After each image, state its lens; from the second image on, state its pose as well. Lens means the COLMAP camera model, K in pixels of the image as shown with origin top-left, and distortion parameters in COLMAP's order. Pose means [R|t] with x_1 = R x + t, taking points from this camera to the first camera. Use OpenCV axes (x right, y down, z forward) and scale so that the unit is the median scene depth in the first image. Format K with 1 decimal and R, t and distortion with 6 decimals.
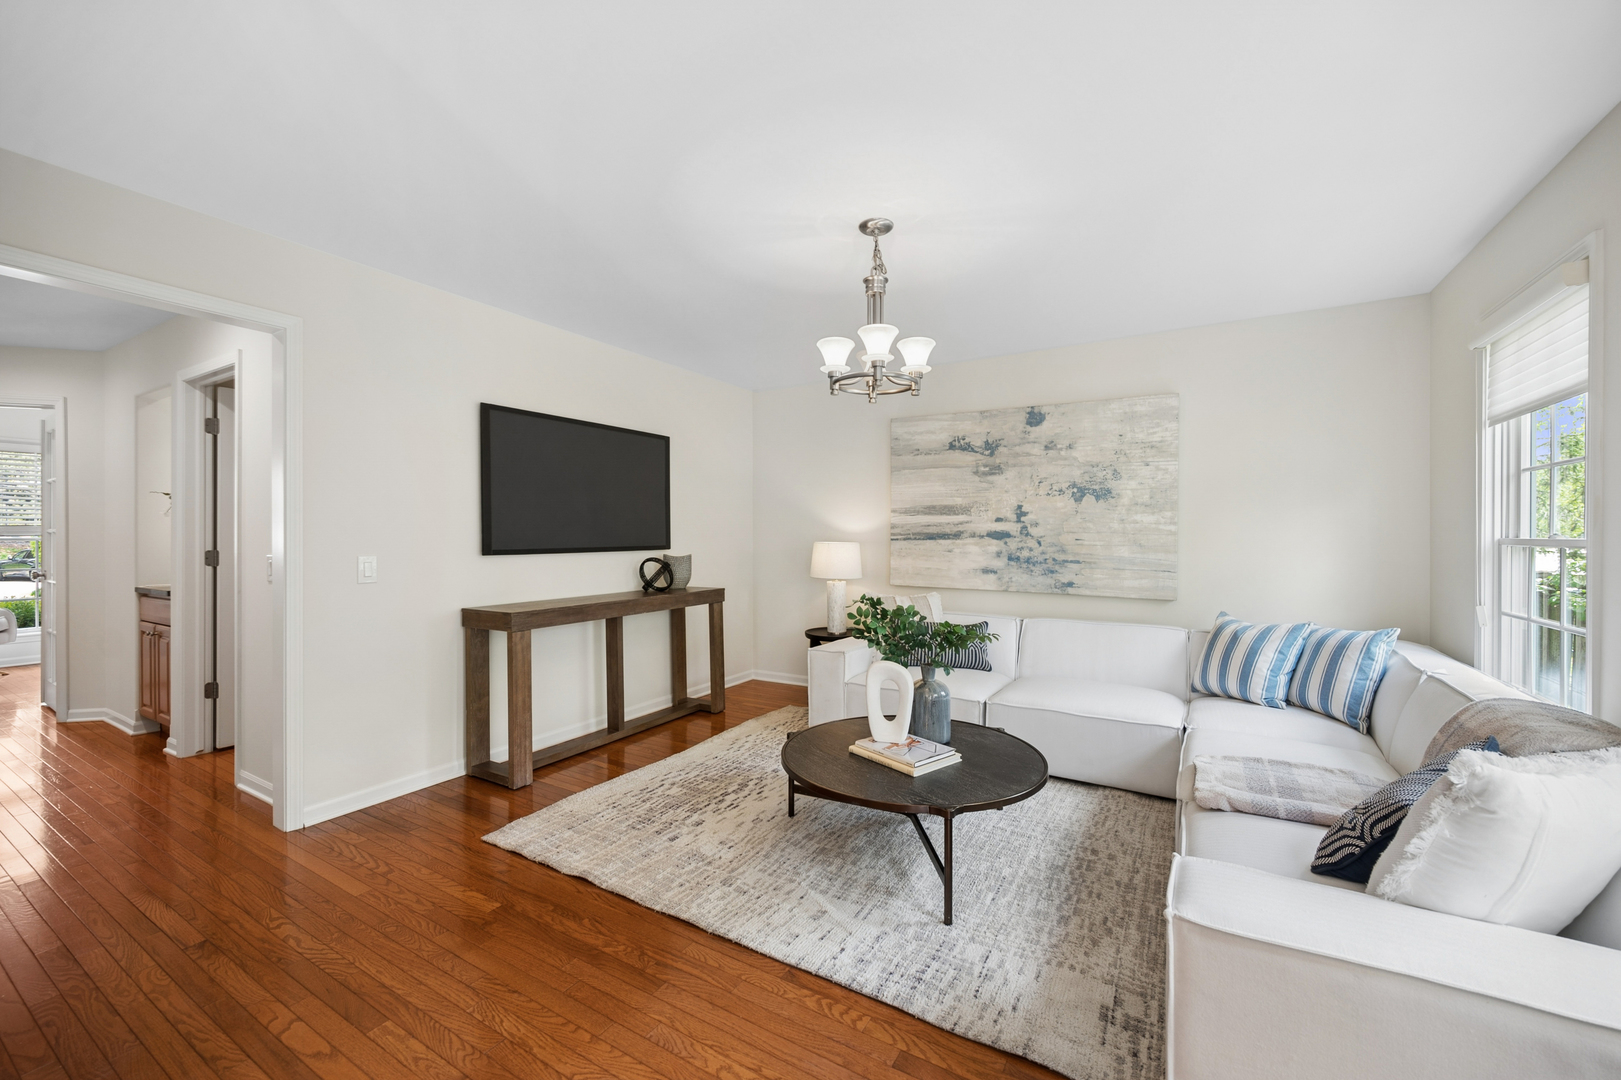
lens RADIAL K [[649.1, 0, 807.9], [0, 649.1, 541.4], [0, 0, 1]] dist [0.000185, -0.000020]
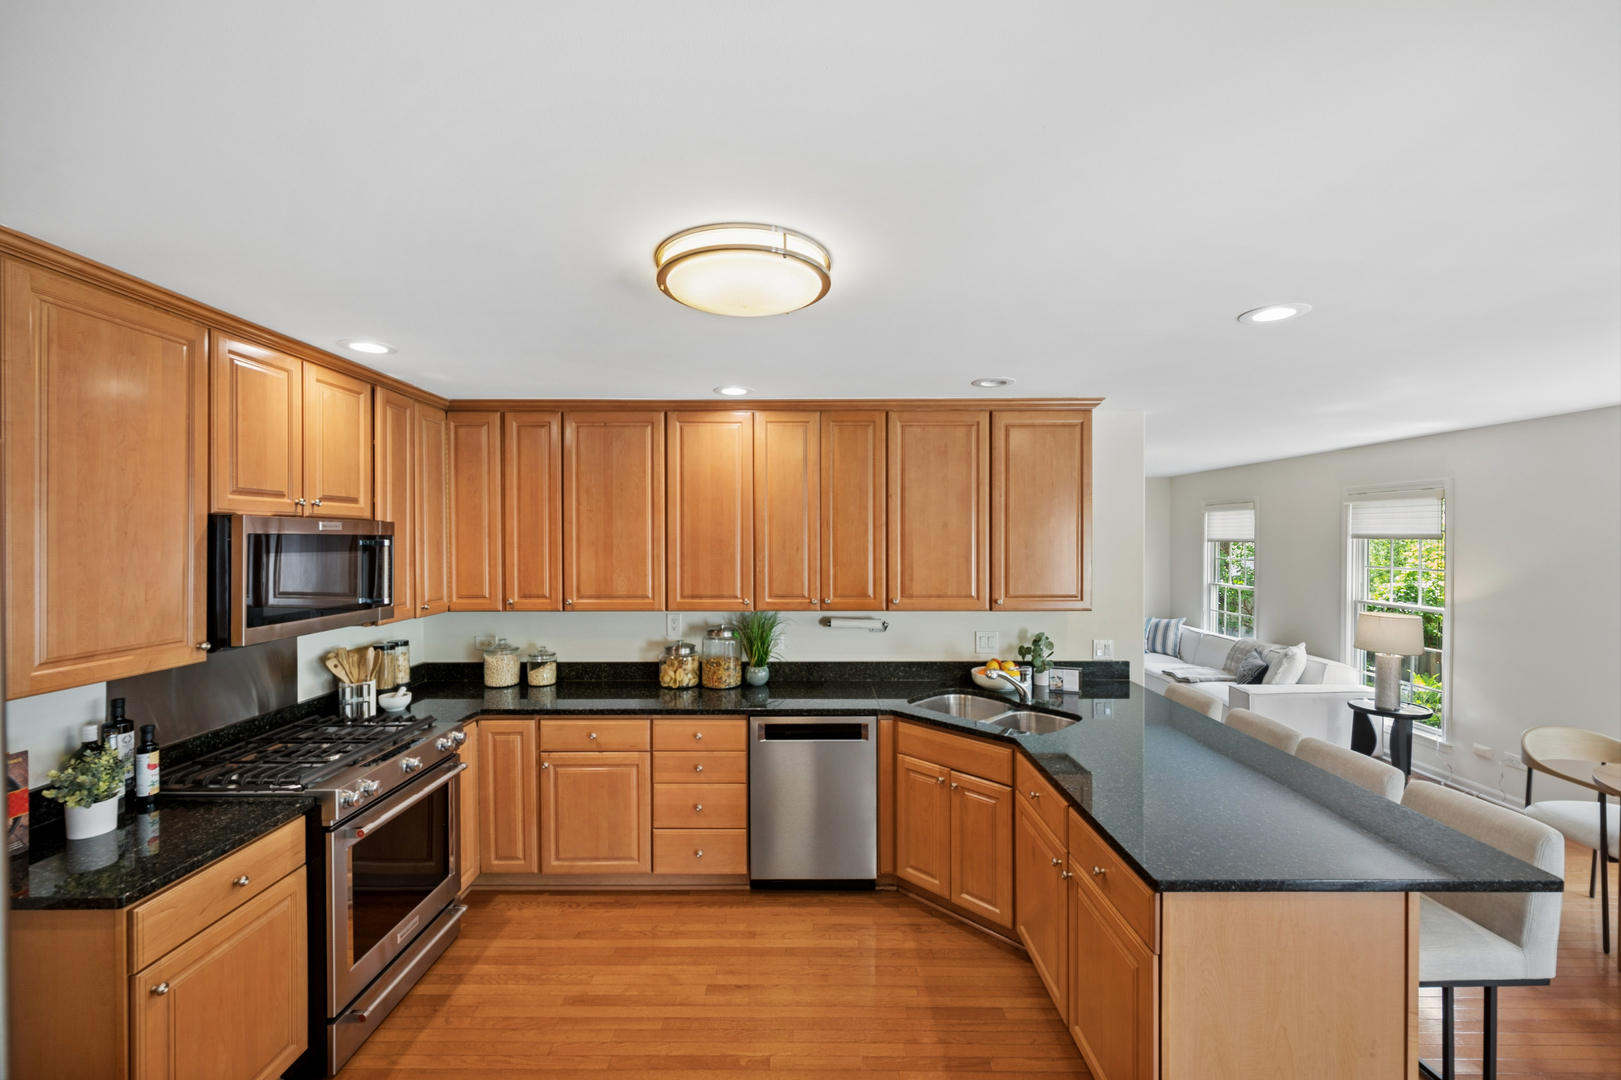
lens RADIAL K [[649.1, 0, 816.3], [0, 649.1, 545.2], [0, 0, 1]] dist [0.000185, -0.000020]
pose [[0.861946, 0.000661, 0.506999, -1.693252], [0.000287, 0.999998, -0.001791, -0.154708], [-0.506999, 0.001689, 0.861945, -0.504381]]
